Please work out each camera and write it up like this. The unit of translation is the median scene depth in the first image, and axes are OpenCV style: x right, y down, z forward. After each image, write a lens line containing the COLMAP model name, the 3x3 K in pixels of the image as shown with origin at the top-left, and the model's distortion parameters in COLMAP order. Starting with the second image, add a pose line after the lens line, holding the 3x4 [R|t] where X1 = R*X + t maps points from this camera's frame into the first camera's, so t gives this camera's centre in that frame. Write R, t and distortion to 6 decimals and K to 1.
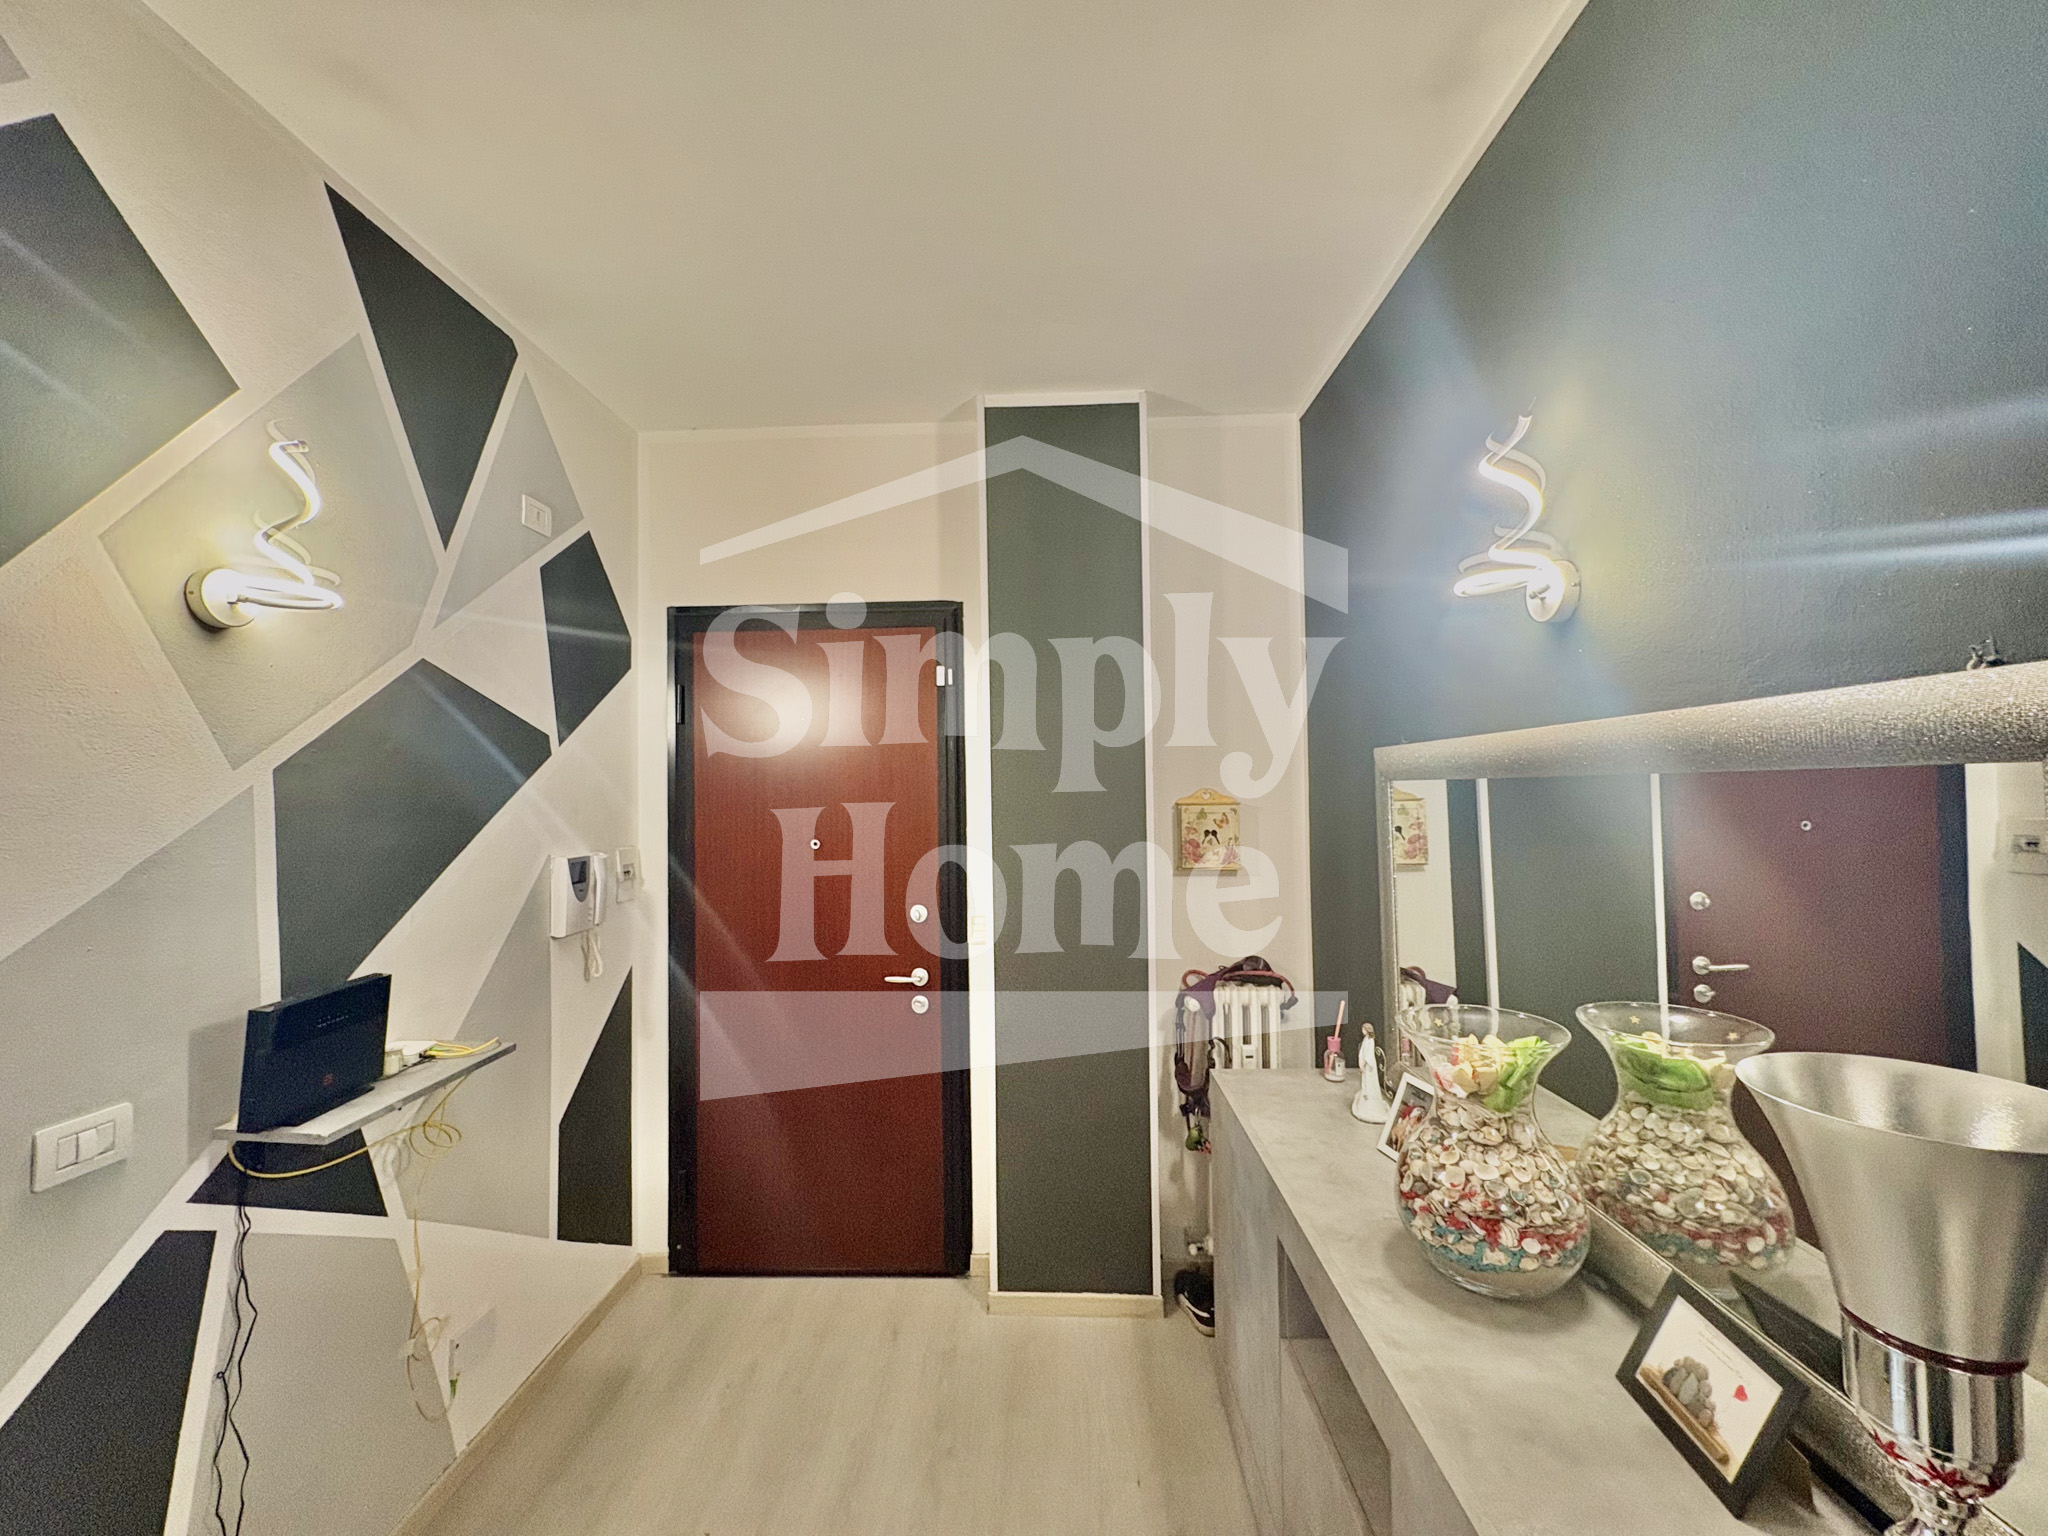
lens RADIAL K [[811.7, 0, 1022.9], [0, 811.7, 762.9], [0, 0, 1]] dist [-0.001962, 0.000092]
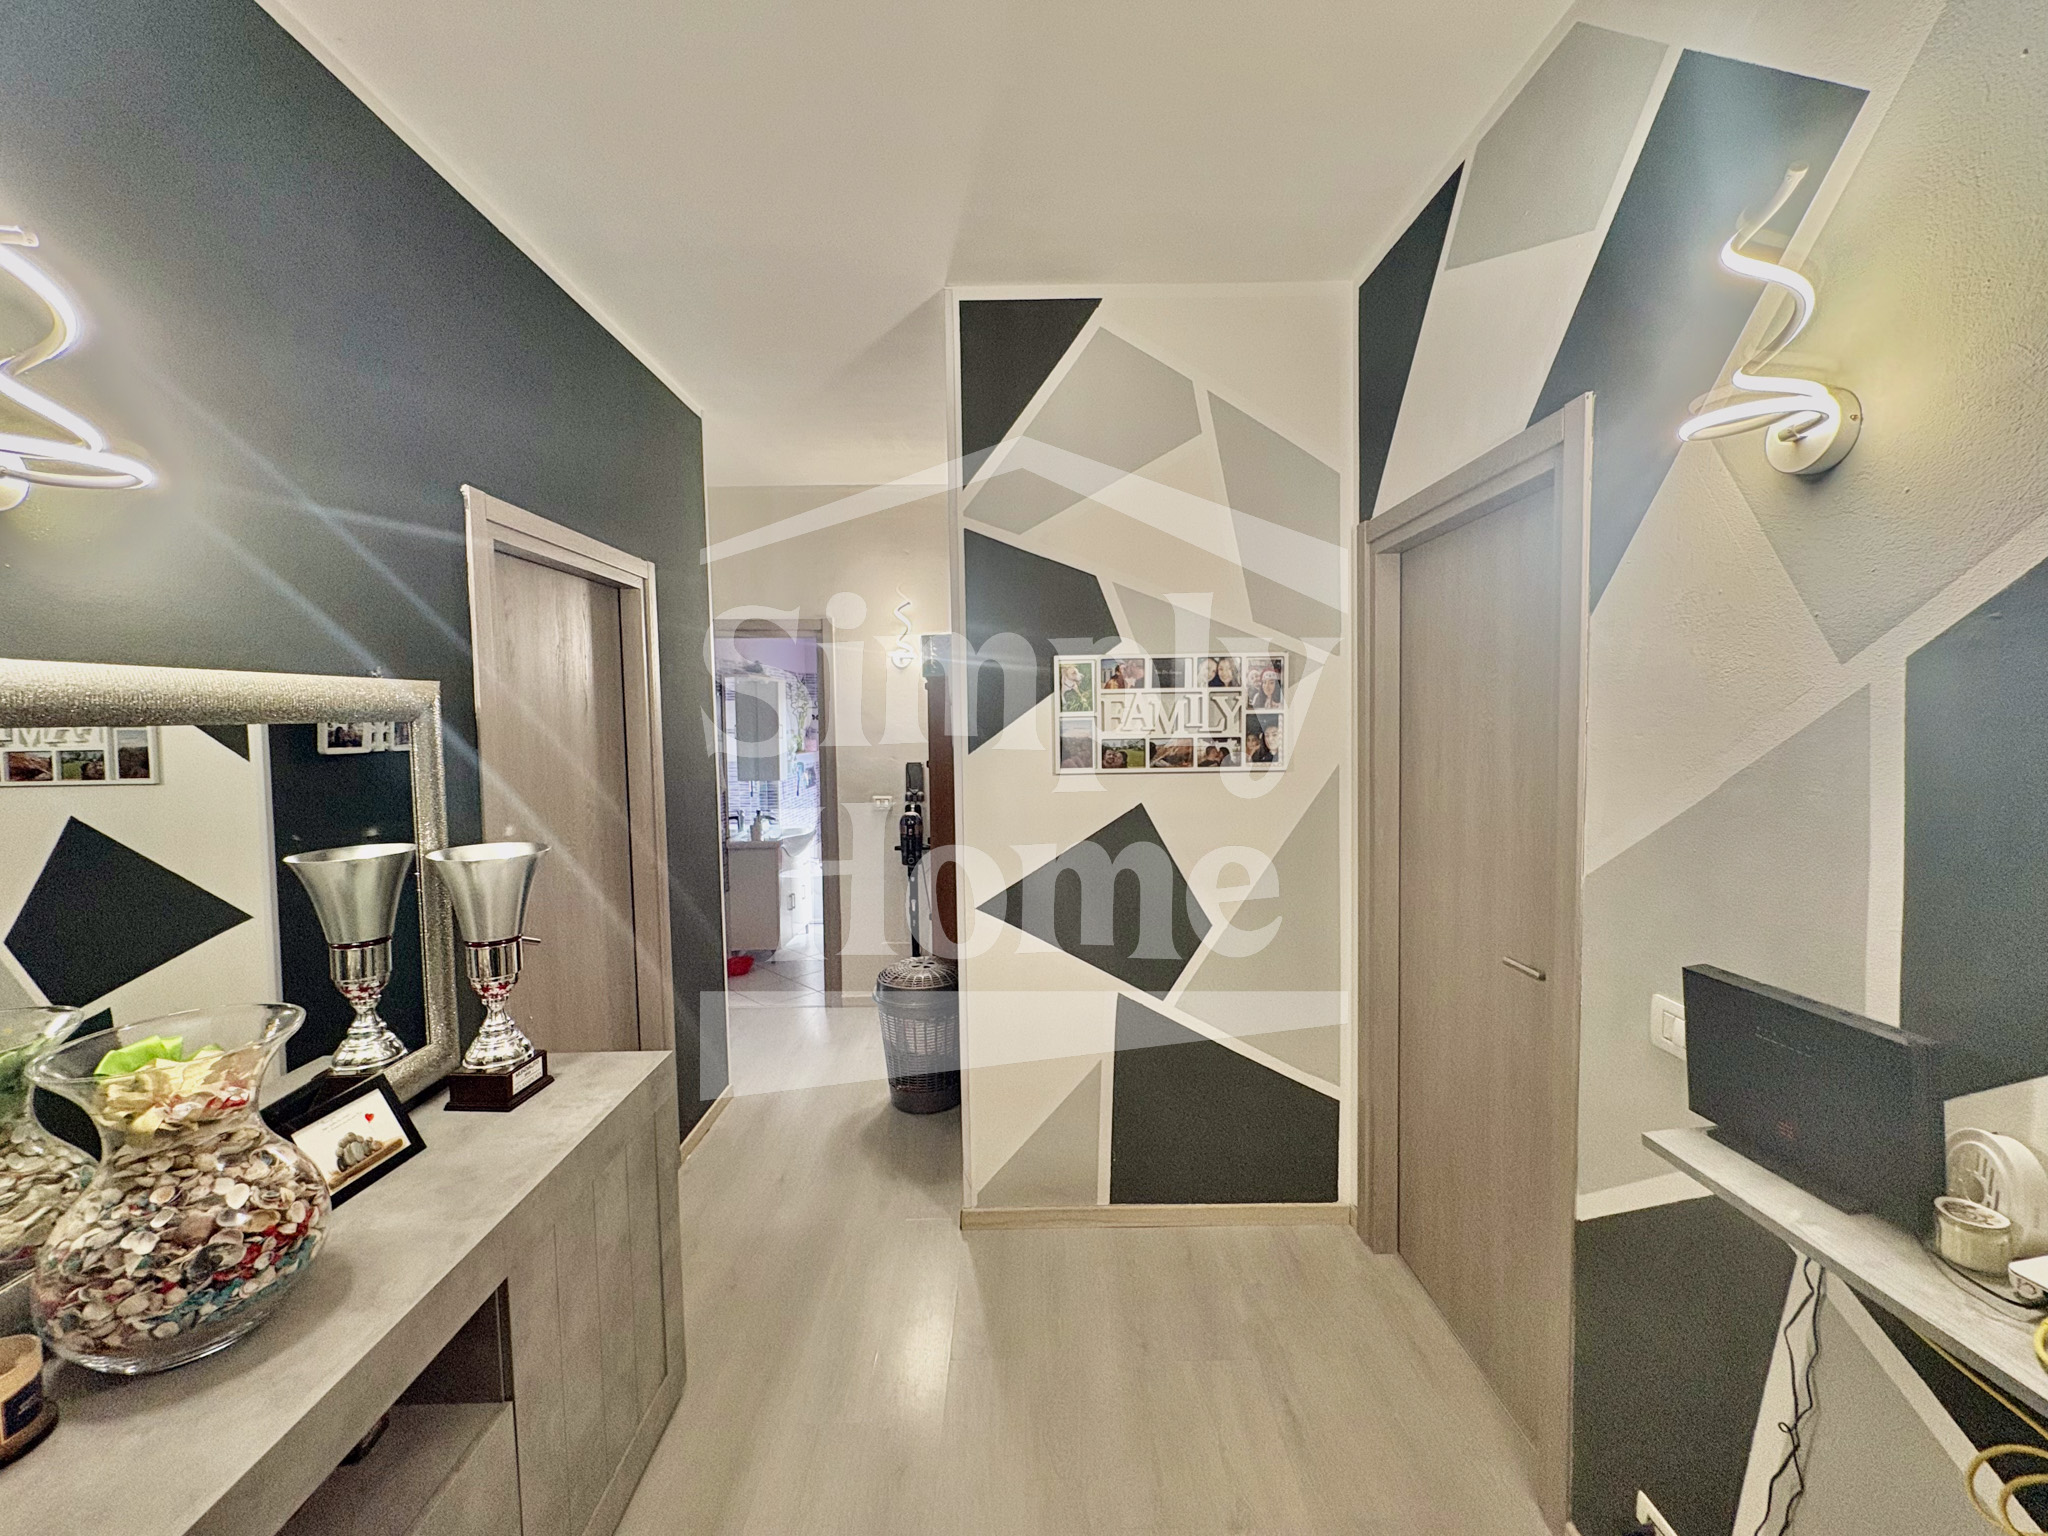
lens RADIAL K [[811.7, 0, 1022.9], [0, 811.7, 762.9], [0, 0, 1]] dist [-0.001962, 0.000092]
pose [[-0.998954, 0.031848, -0.032815, -0.218027], [0.030959, 0.999149, 0.027241, 0.052130], [0.033654, 0.026197, -0.999090, 1.594996]]
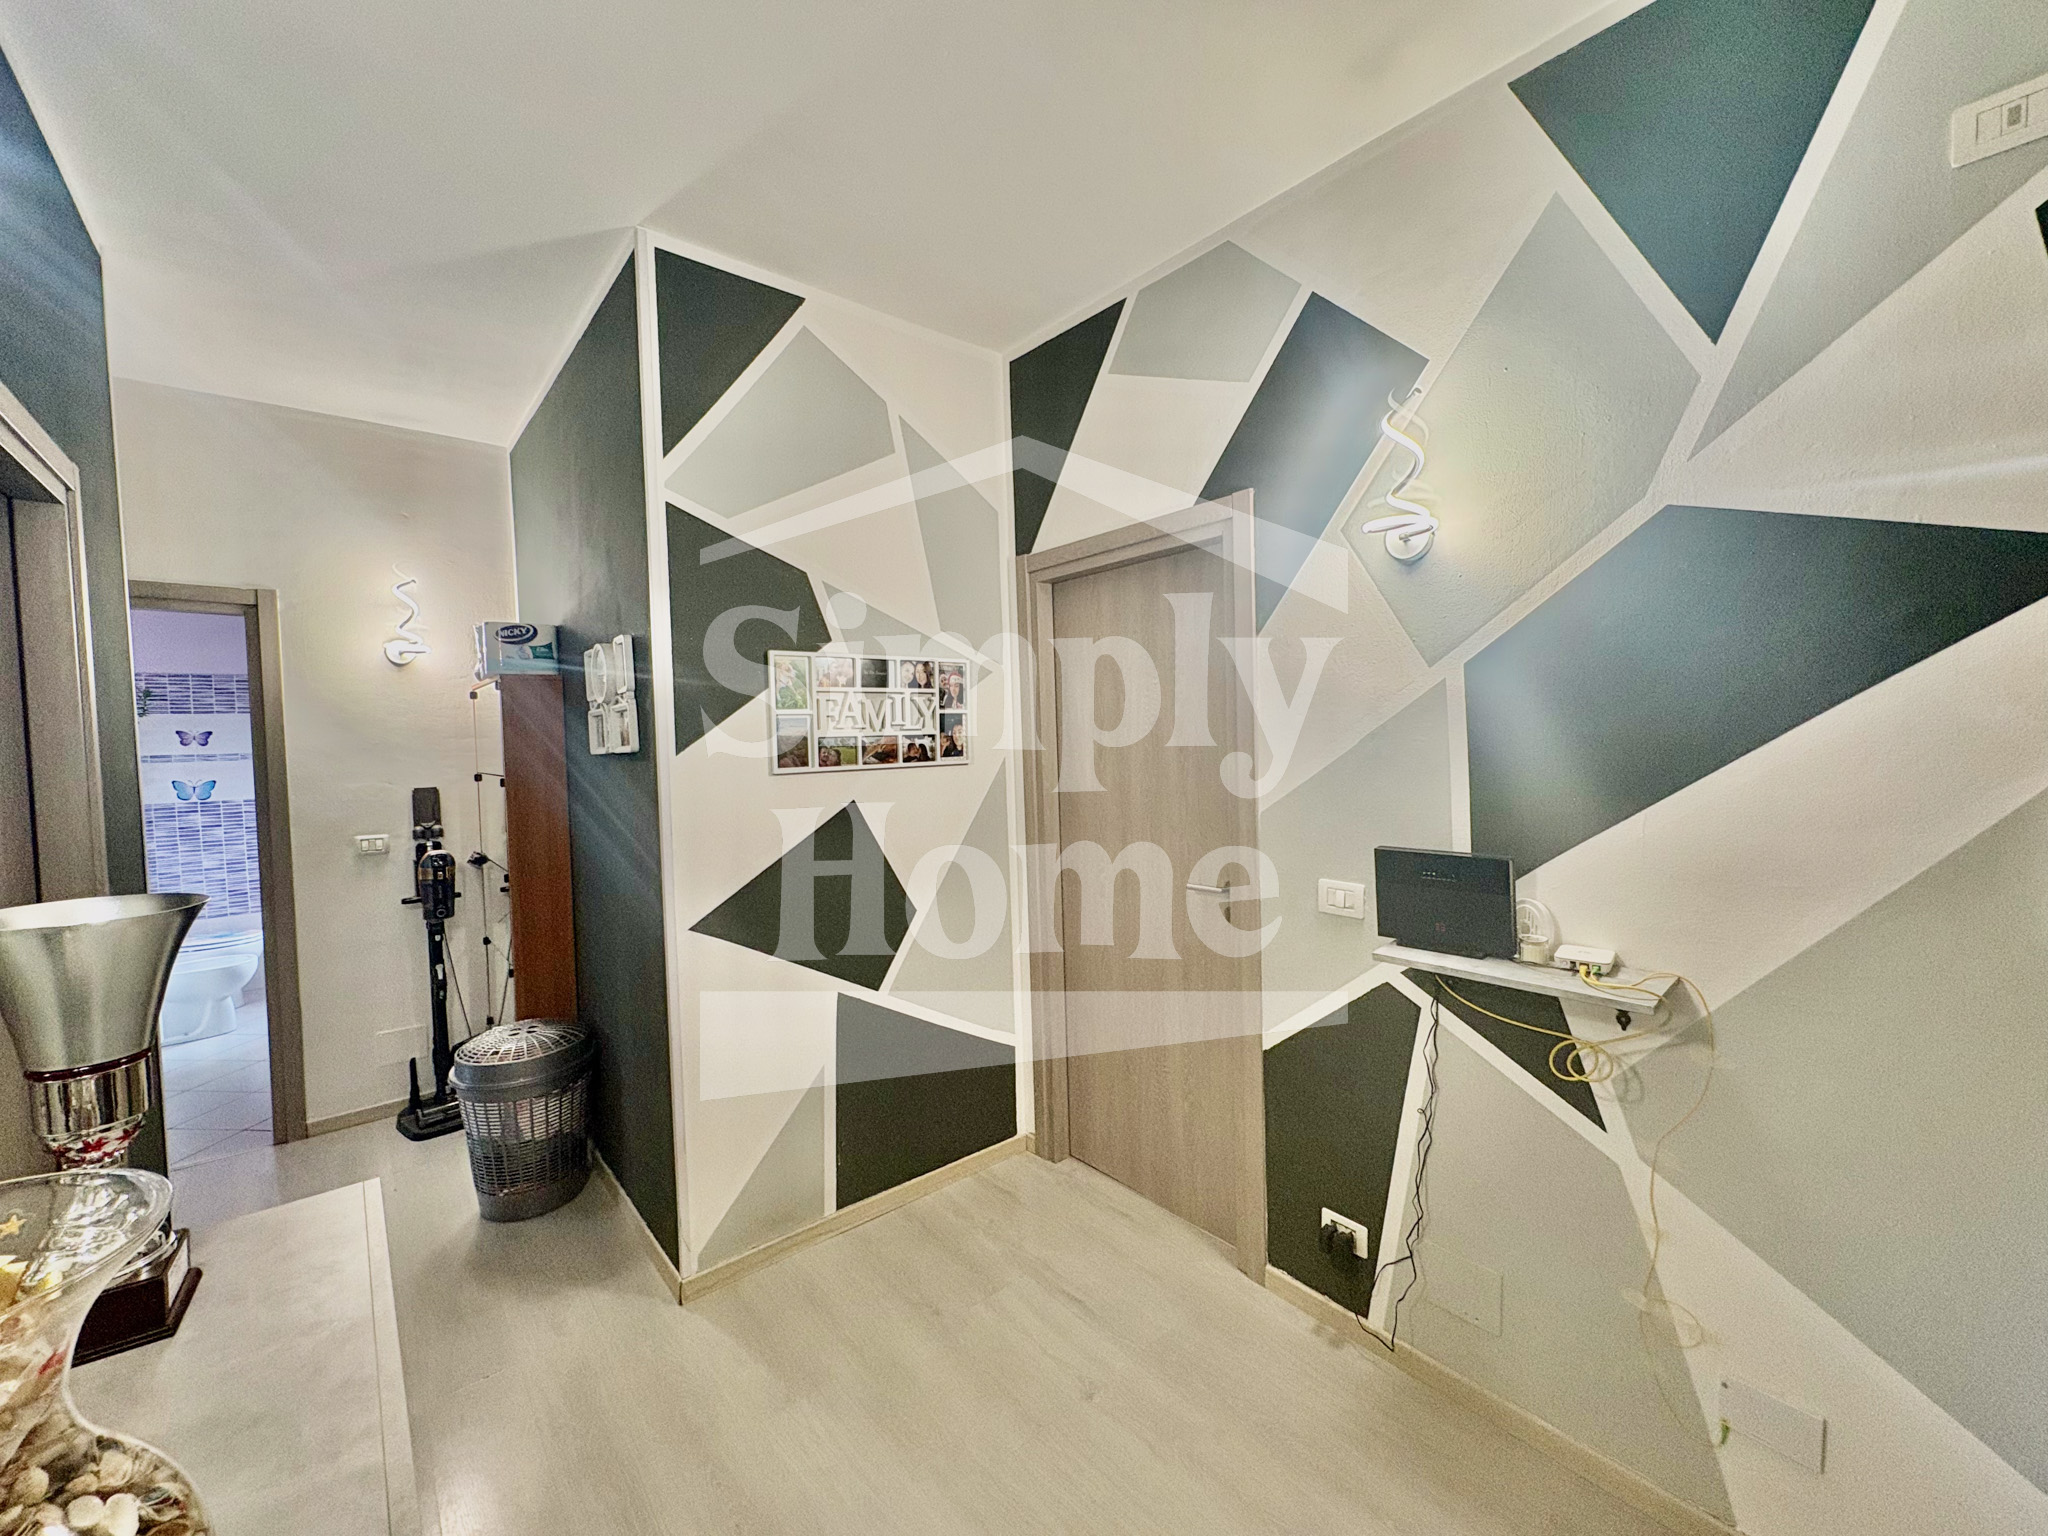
lens RADIAL K [[822.3, 0, 1012.6], [0, 822.3, 763.8], [0, 0, 1]] dist [0.001969, 0.000407]
pose [[-0.746208, 0.057656, -0.663211, 0.374848], [0.055645, 0.998158, 0.024166, 0.088998], [0.663383, -0.018872, -0.748042, 1.451081]]
